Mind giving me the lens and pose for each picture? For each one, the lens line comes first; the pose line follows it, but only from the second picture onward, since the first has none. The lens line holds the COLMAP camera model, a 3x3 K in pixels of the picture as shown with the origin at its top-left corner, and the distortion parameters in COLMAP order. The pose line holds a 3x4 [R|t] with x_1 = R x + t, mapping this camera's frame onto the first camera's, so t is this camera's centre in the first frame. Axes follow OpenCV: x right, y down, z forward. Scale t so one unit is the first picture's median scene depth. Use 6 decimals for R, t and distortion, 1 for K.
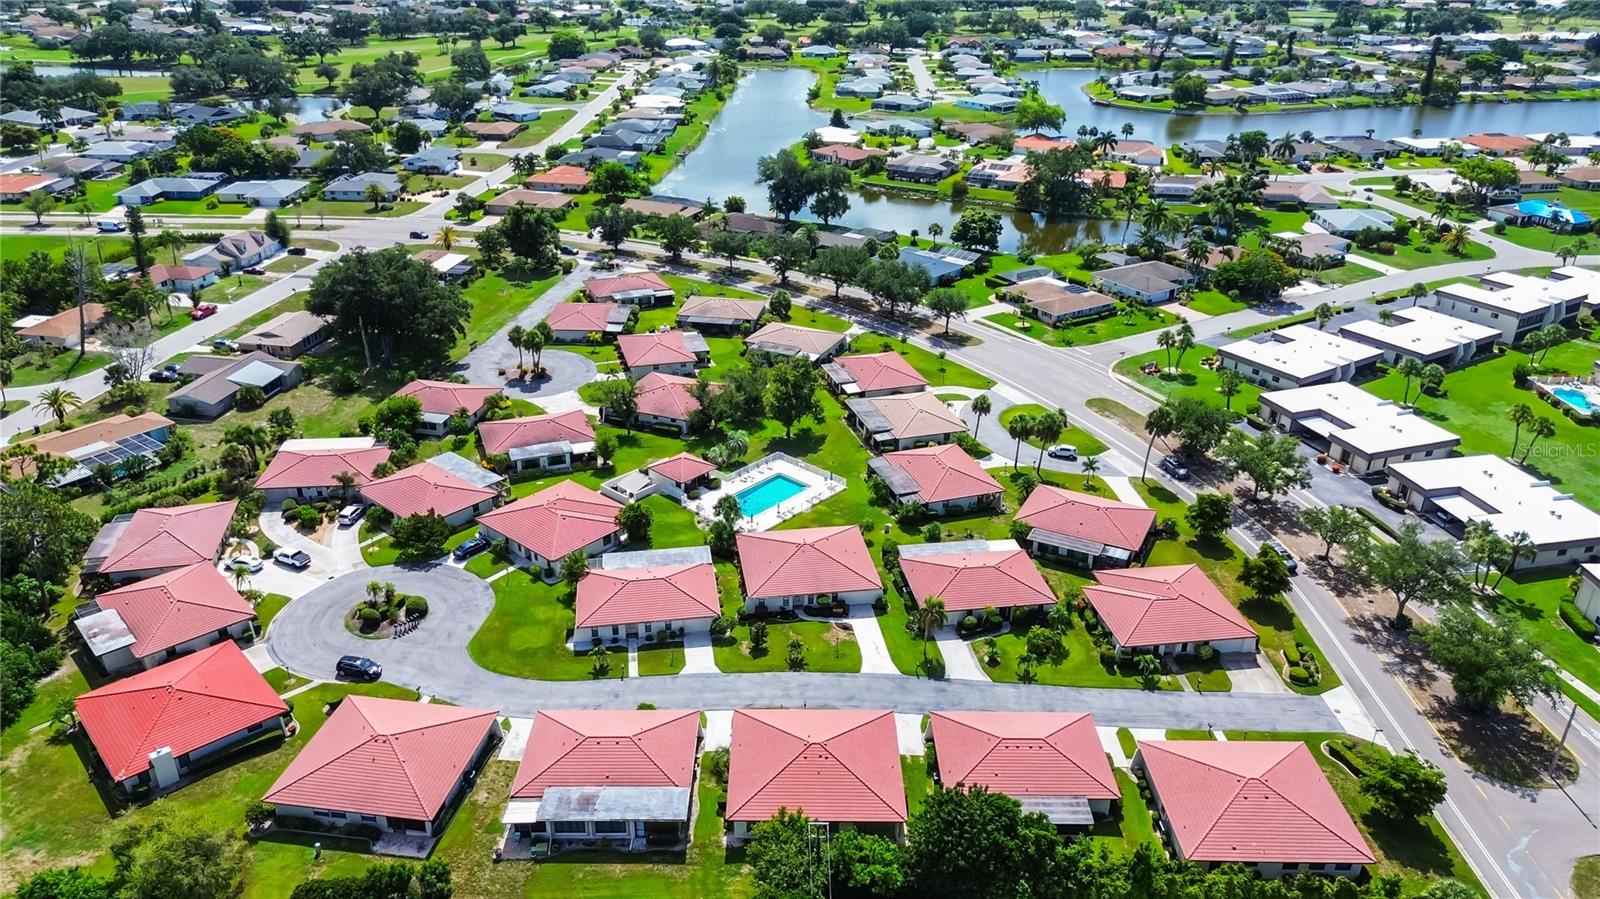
lens RADIAL K [[1145.3, 0, 800.0], [0, 1145.3, 449.5], [0, 0, 1]] dist [0.063912, -0.064074]
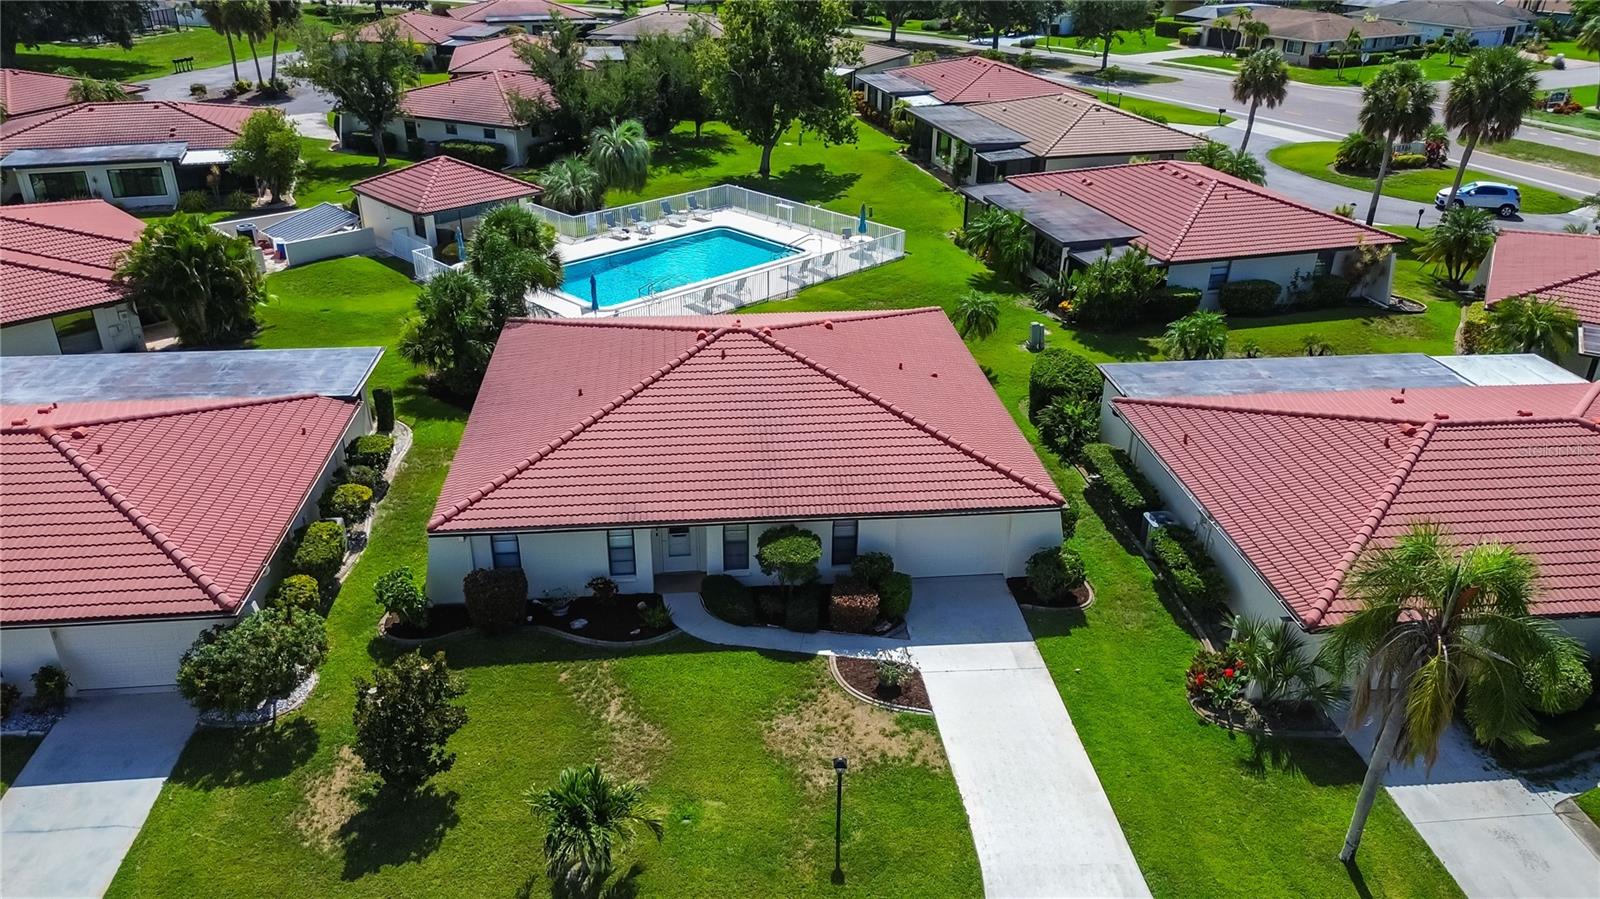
lens RADIAL K [[1145.3, 0, 800.0], [0, 1145.3, 449.5], [0, 0, 1]] dist [0.063912, -0.064074]
pose [[0.998660, 0.022792, -0.046469, 0.028661], [-0.022268, 0.999683, 0.011773, 0.098687], [0.046723, -0.010723, 0.998850, 0.707339]]
